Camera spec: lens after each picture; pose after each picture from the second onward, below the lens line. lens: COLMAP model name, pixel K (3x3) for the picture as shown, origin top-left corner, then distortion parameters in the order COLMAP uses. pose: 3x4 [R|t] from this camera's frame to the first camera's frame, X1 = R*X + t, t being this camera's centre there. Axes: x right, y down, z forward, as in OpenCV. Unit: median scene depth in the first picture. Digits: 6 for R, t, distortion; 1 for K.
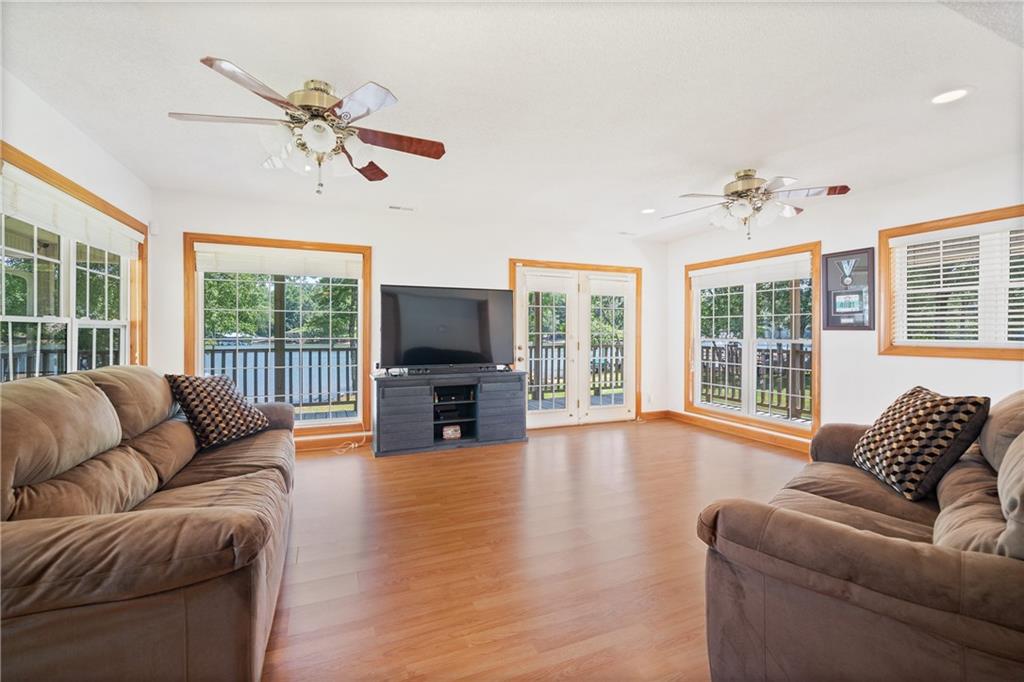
lens RADIAL K [[438.2, 0, 505.6], [0, 438.2, 336.1], [0, 0, 1]] dist [0.005190, 0.000262]
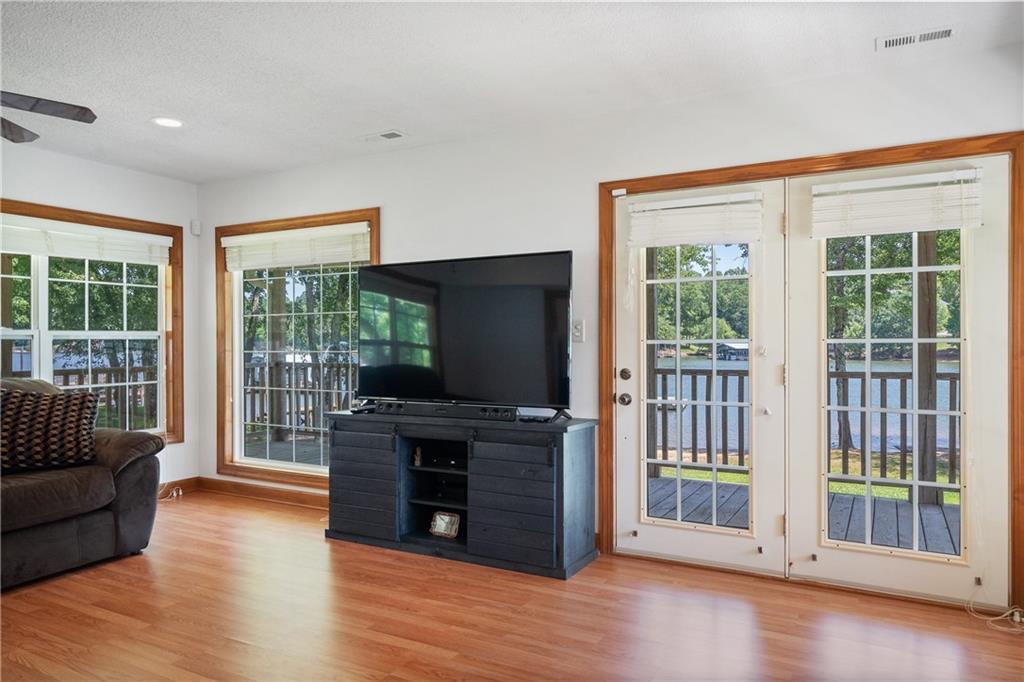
lens RADIAL K [[679.4, 0, 511.0], [0, 679.4, 348.0], [0, 0, 1]] dist [0.002391, -0.000960]
pose [[0.626134, -0.000846, -0.779715, 0.584467], [-0.005303, 0.999972, -0.005344, 0.004095], [0.779697, 0.007481, 0.626112, 0.531865]]
